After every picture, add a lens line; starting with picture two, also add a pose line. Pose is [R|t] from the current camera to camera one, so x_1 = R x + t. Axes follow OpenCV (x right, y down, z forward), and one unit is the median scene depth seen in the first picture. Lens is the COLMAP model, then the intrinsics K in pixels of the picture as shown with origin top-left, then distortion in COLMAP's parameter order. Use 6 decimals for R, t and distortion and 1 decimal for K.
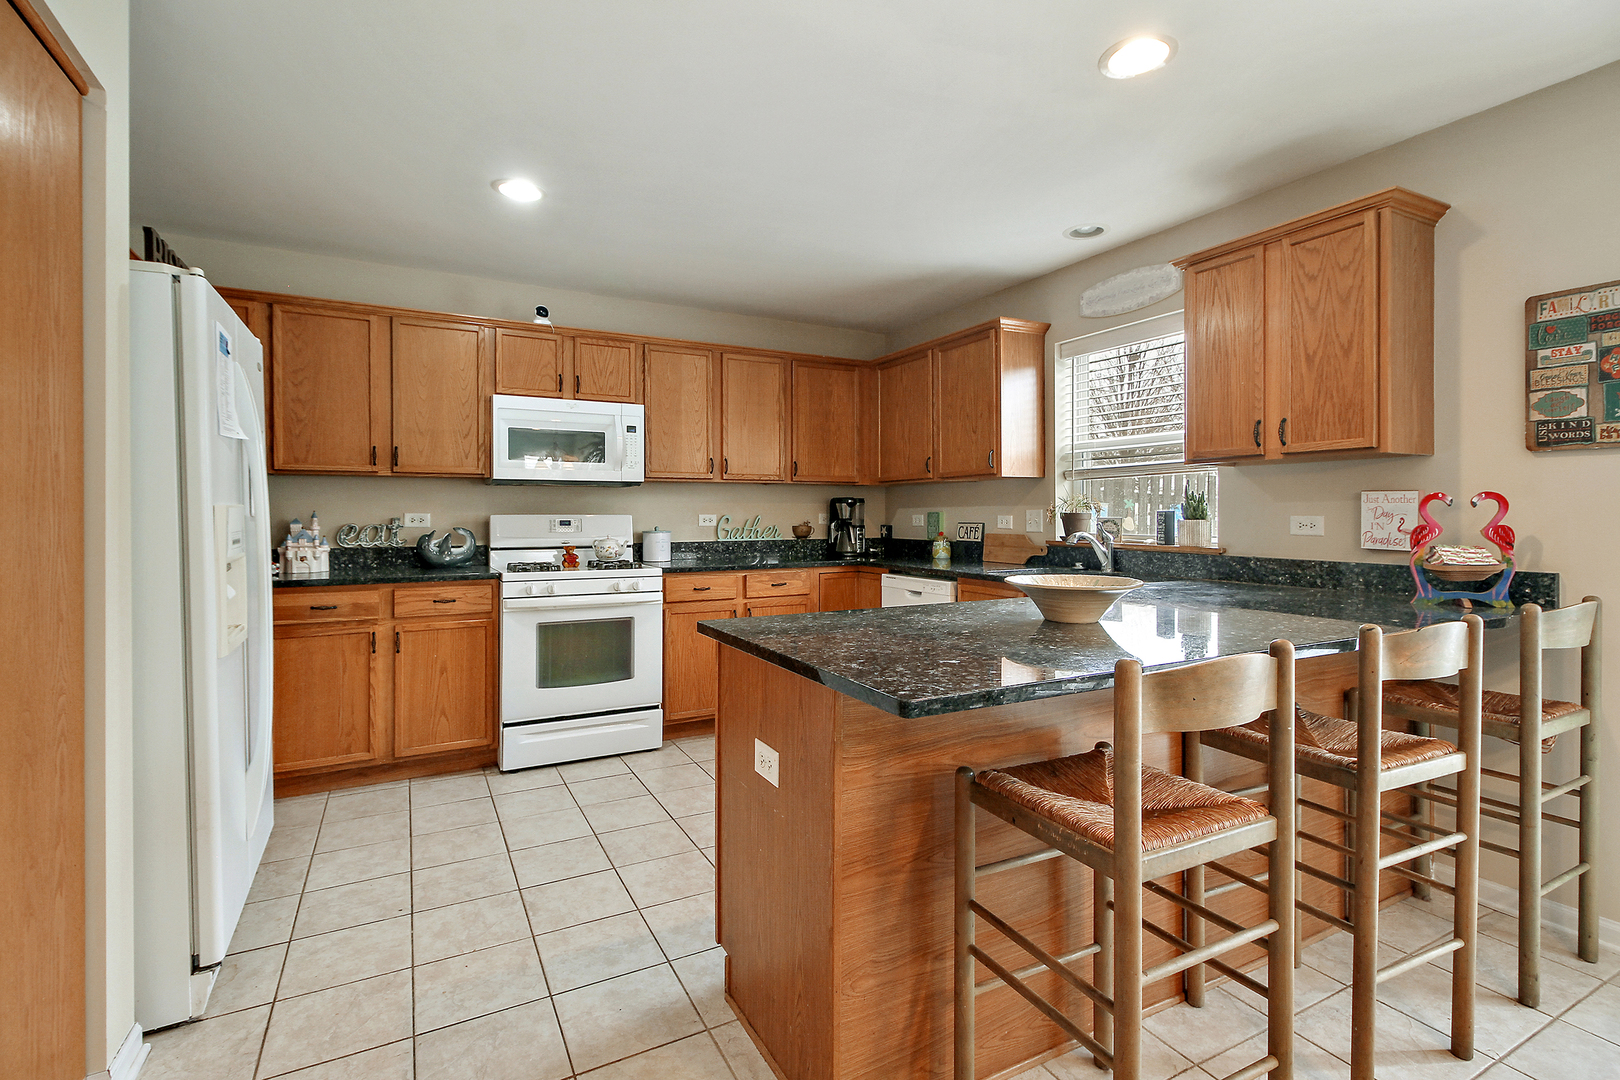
lens RADIAL K [[761.9, 0, 798.3], [0, 761.9, 523.7], [0, 0, 1]] dist [0.002883, -0.004911]
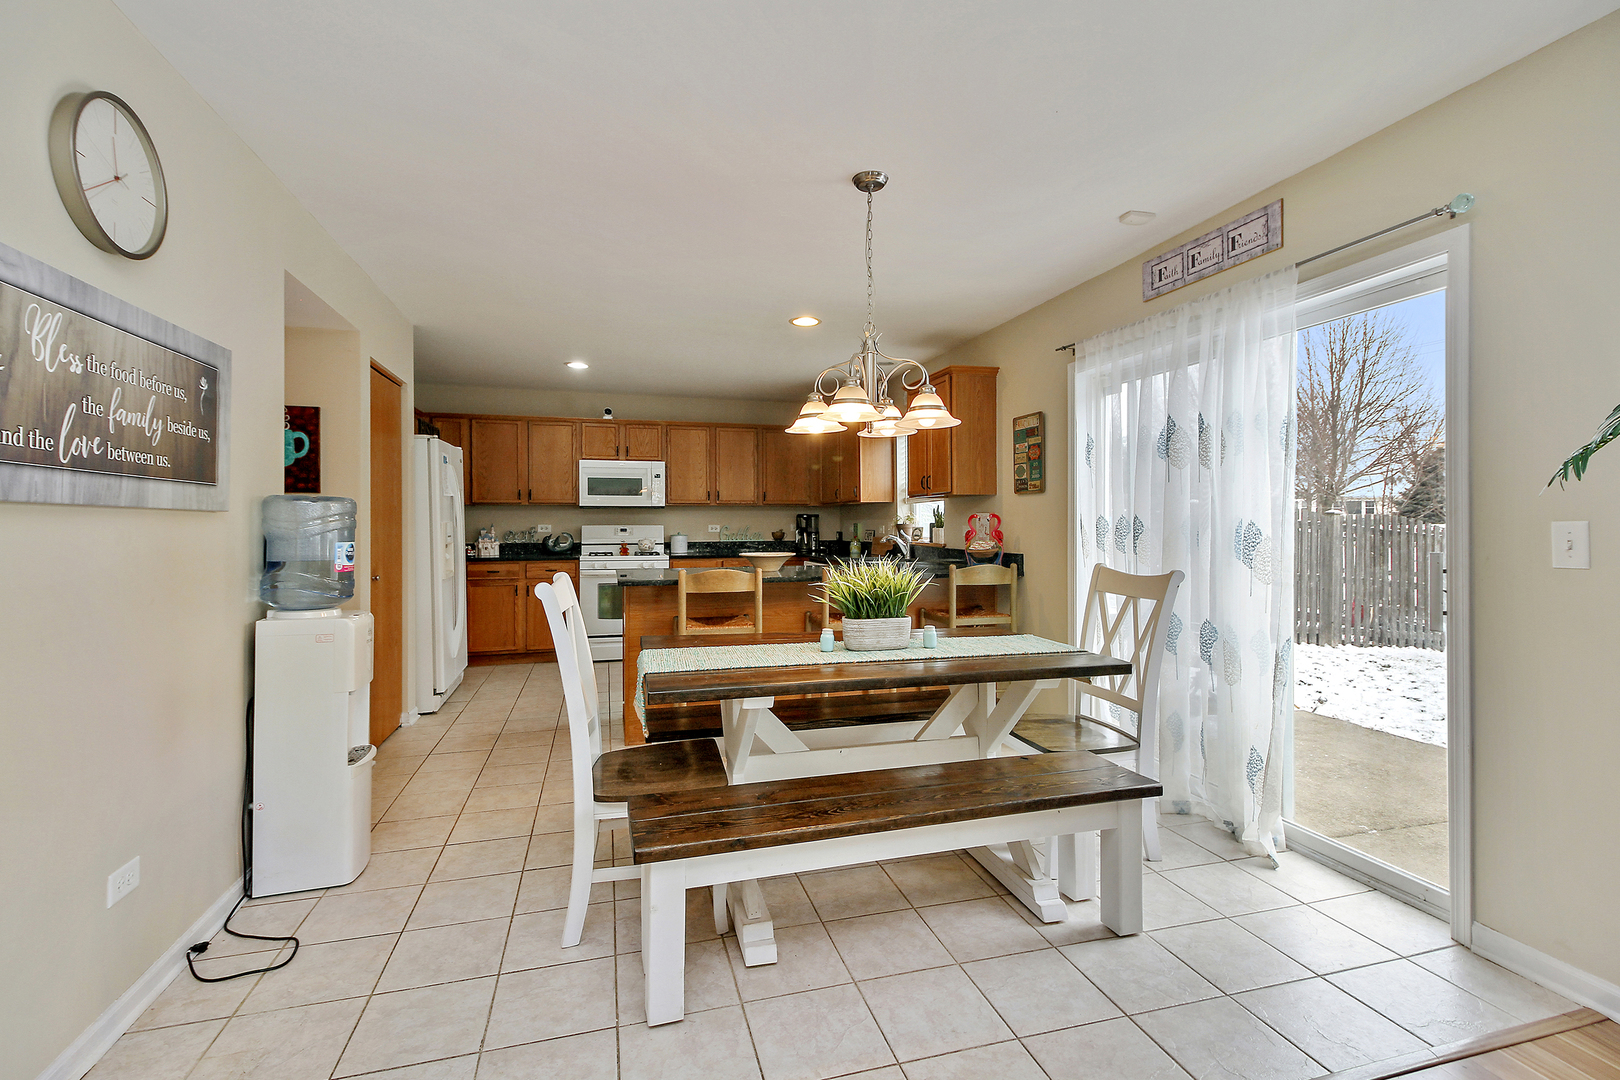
lens RADIAL K [[761.9, 0, 820.5], [0, 761.9, 531.8], [0, 0, 1]] dist [0.002883, -0.004911]
pose [[0.978612, 0.001178, -0.205712, 0.530951], [-0.001487, 0.999998, -0.001348, 0.005292], [0.205710, 0.001625, 0.978612, -0.659850]]
